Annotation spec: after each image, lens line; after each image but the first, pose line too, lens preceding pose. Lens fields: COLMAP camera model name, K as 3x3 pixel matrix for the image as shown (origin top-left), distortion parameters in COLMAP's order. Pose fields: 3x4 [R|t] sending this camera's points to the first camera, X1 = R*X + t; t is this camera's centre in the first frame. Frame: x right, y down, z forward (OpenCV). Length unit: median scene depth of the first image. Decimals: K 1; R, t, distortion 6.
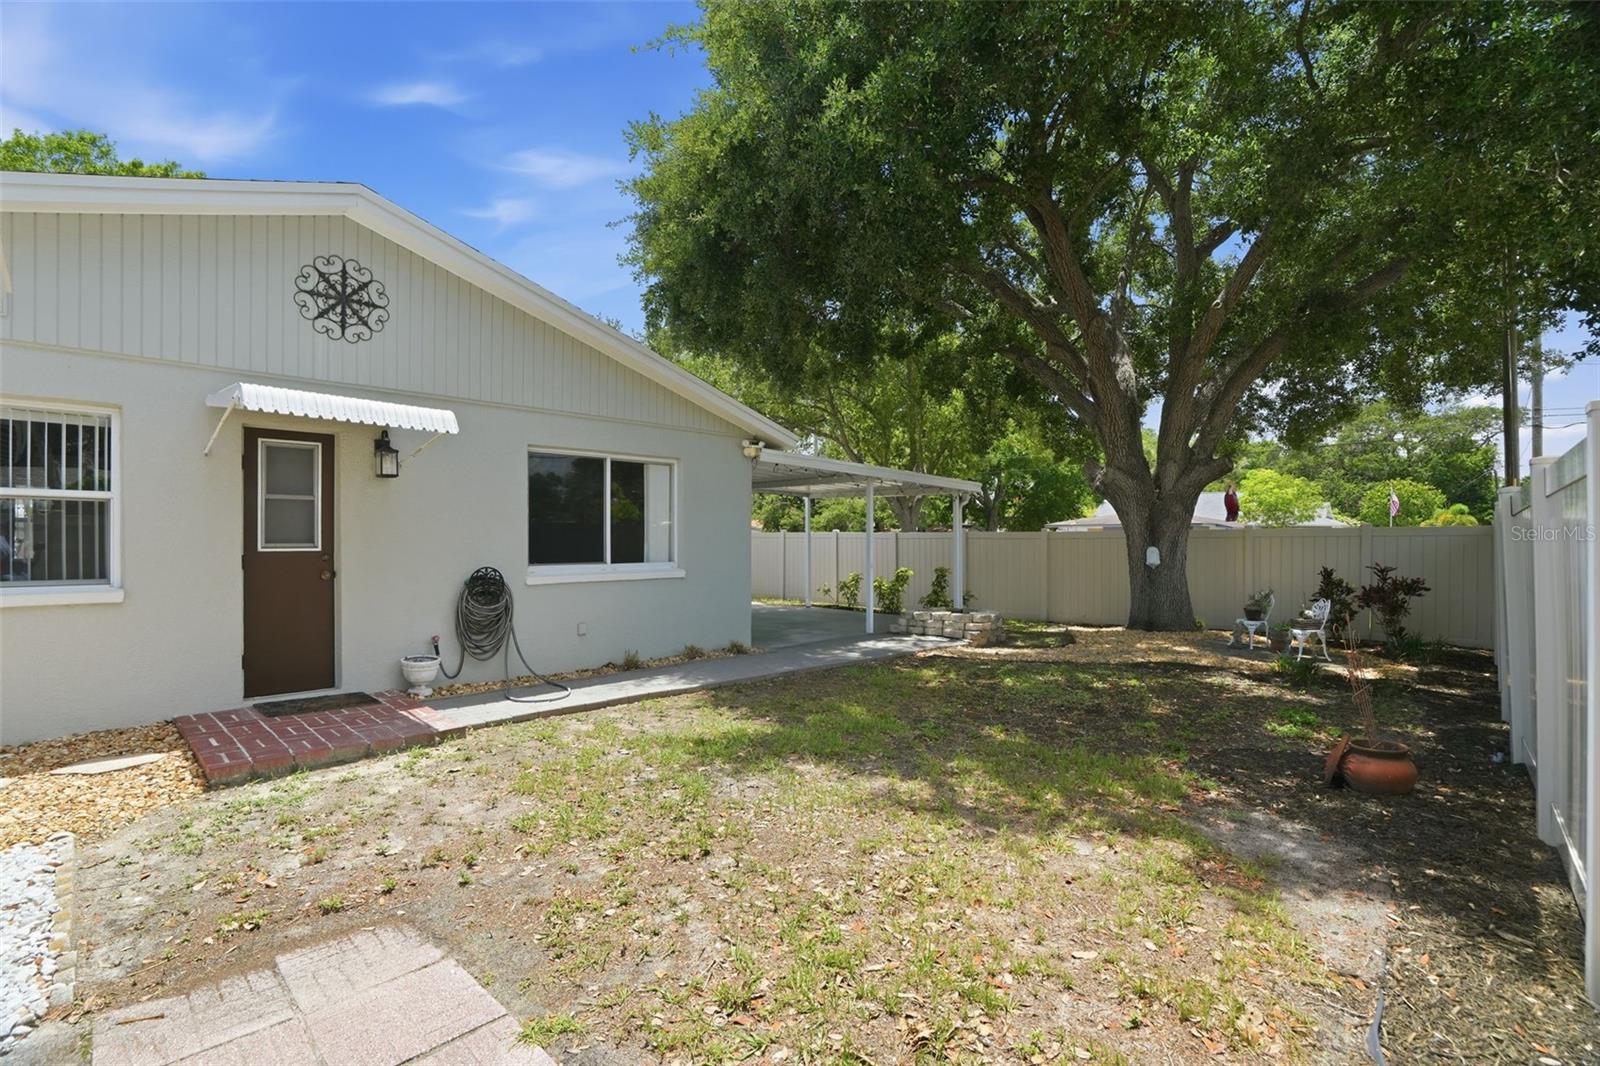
lens RADIAL K [[735.5, 0, 798.6], [0, 735.5, 538.7], [0, 0, 1]] dist [-0.020938, 0.000845]
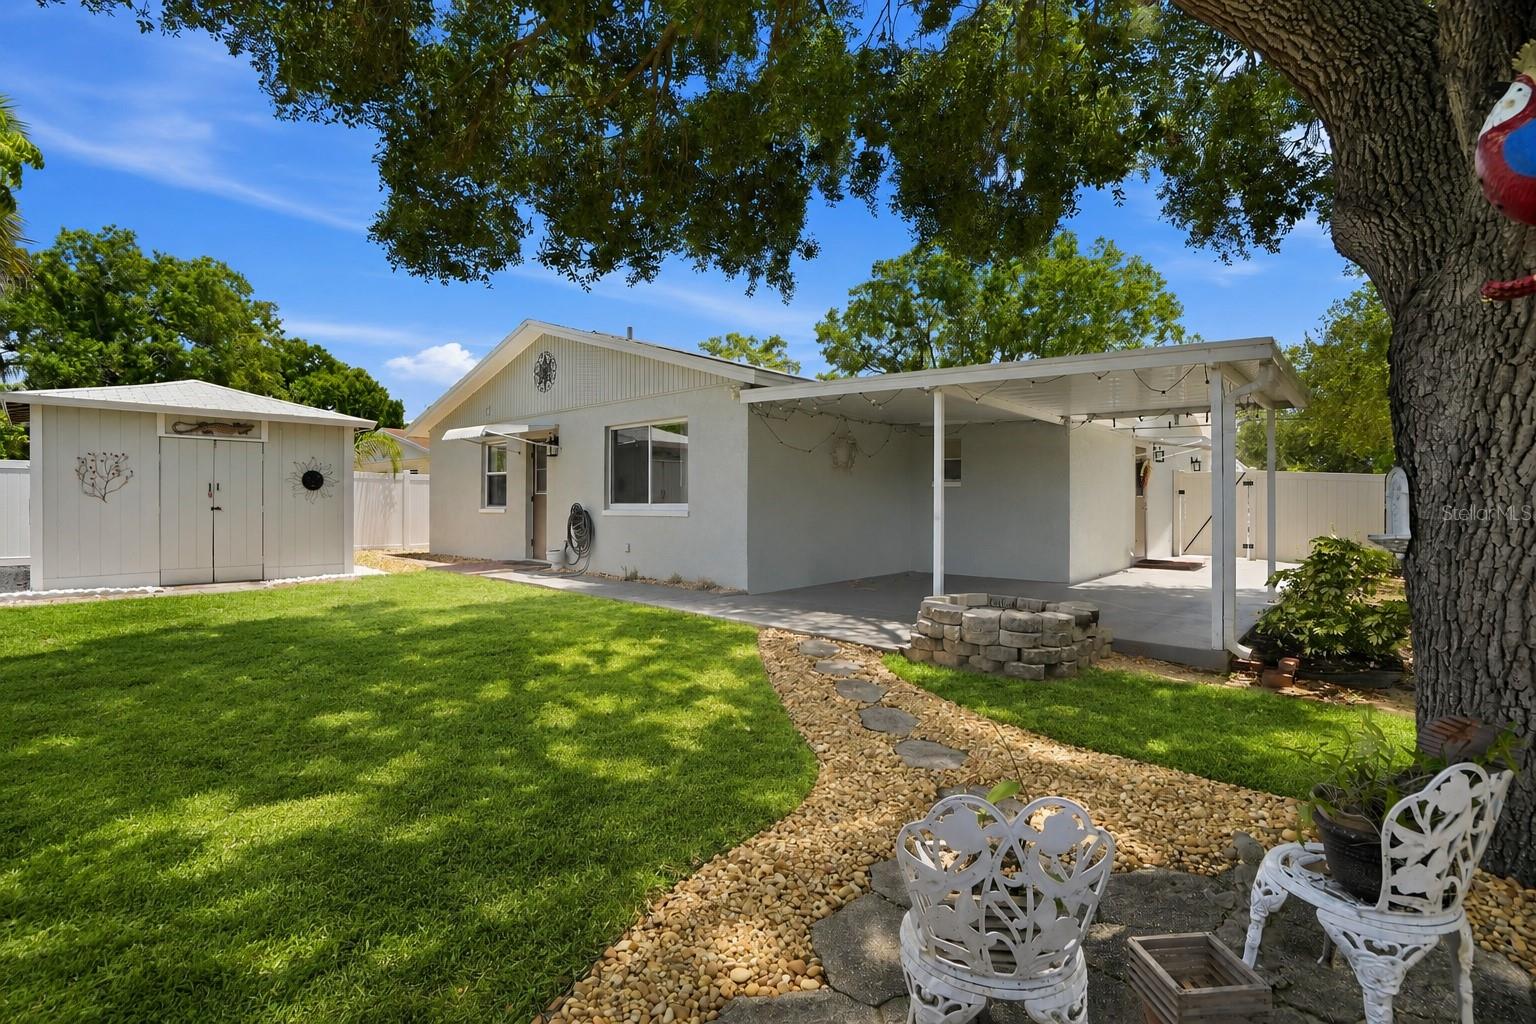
lens RADIAL K [[706.0, 0, 774.0], [0, 706.0, 507.4], [0, 0, 1]] dist [-0.020938, 0.000845]
pose [[0.064956, 0.005400, -0.997874, 1.177388], [0.005874, 0.999966, 0.005793, 0.038723], [0.997871, -0.006238, 0.064922, 1.263554]]
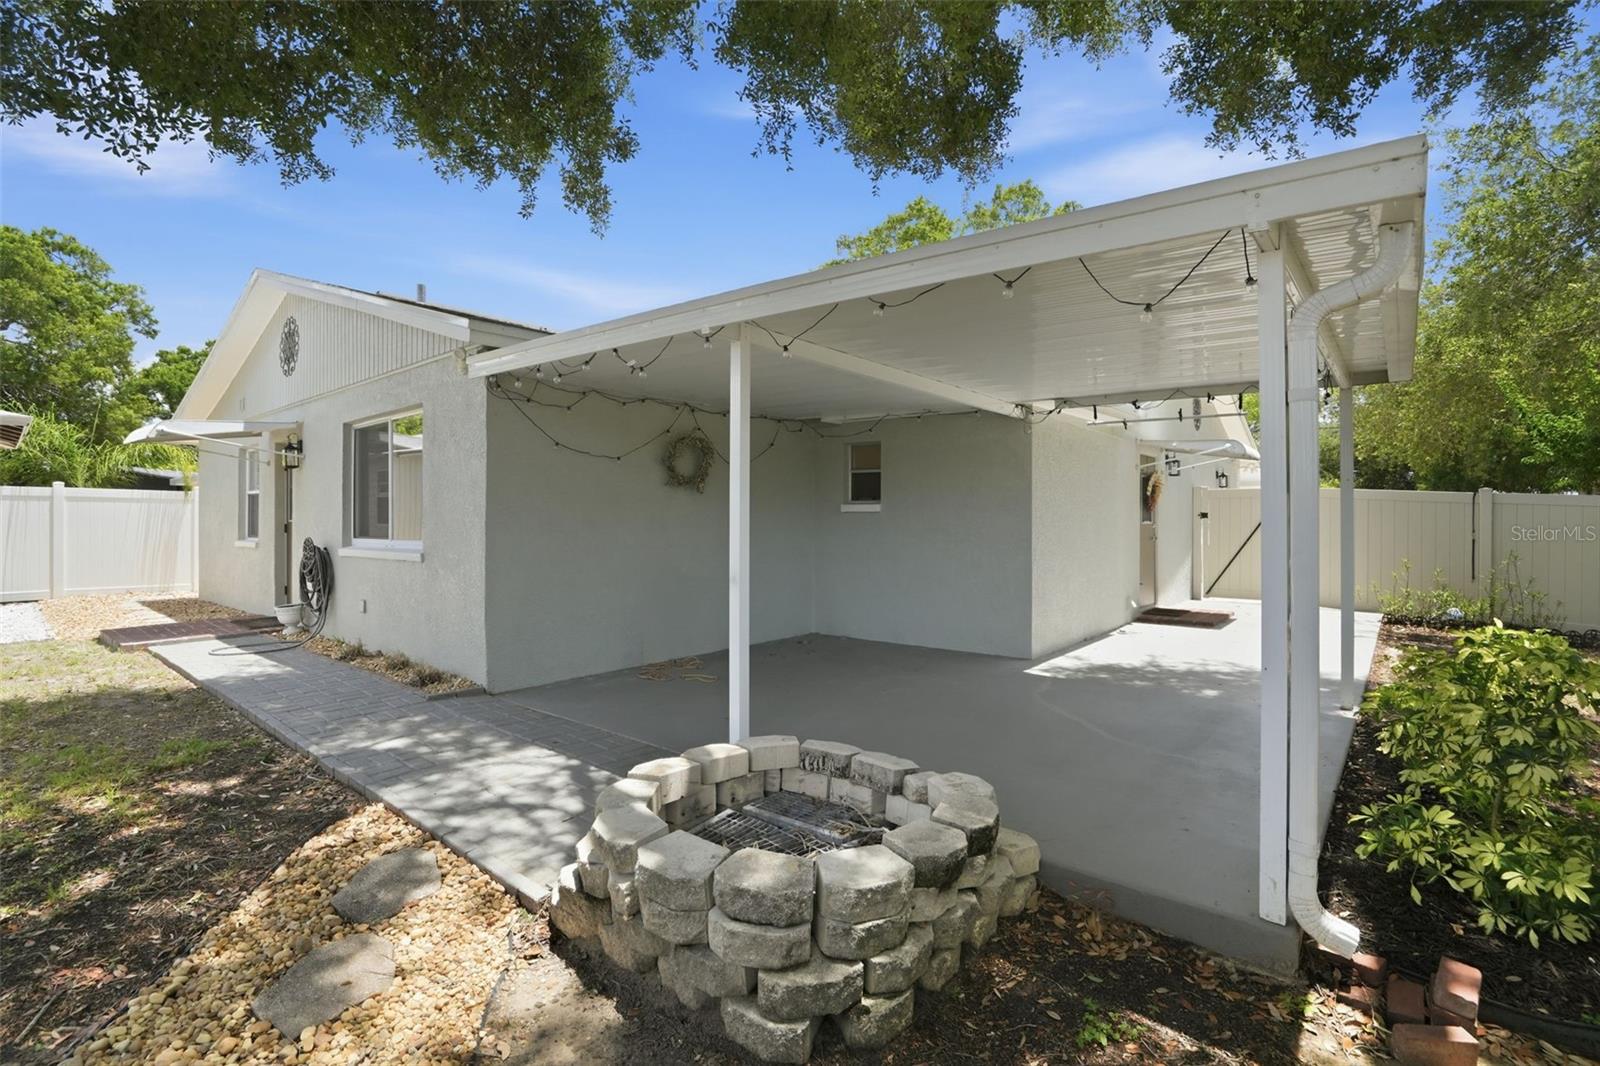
lens RADIAL K [[735.5, 0, 793.3], [0, 735.5, 524.4], [0, 0, 1]] dist [-0.020938, 0.000845]
pose [[0.075858, 0.006240, -0.997099, 0.734810], [0.007955, 0.999945, 0.006863, 0.015335], [0.997087, -0.008453, 0.075805, 1.570009]]
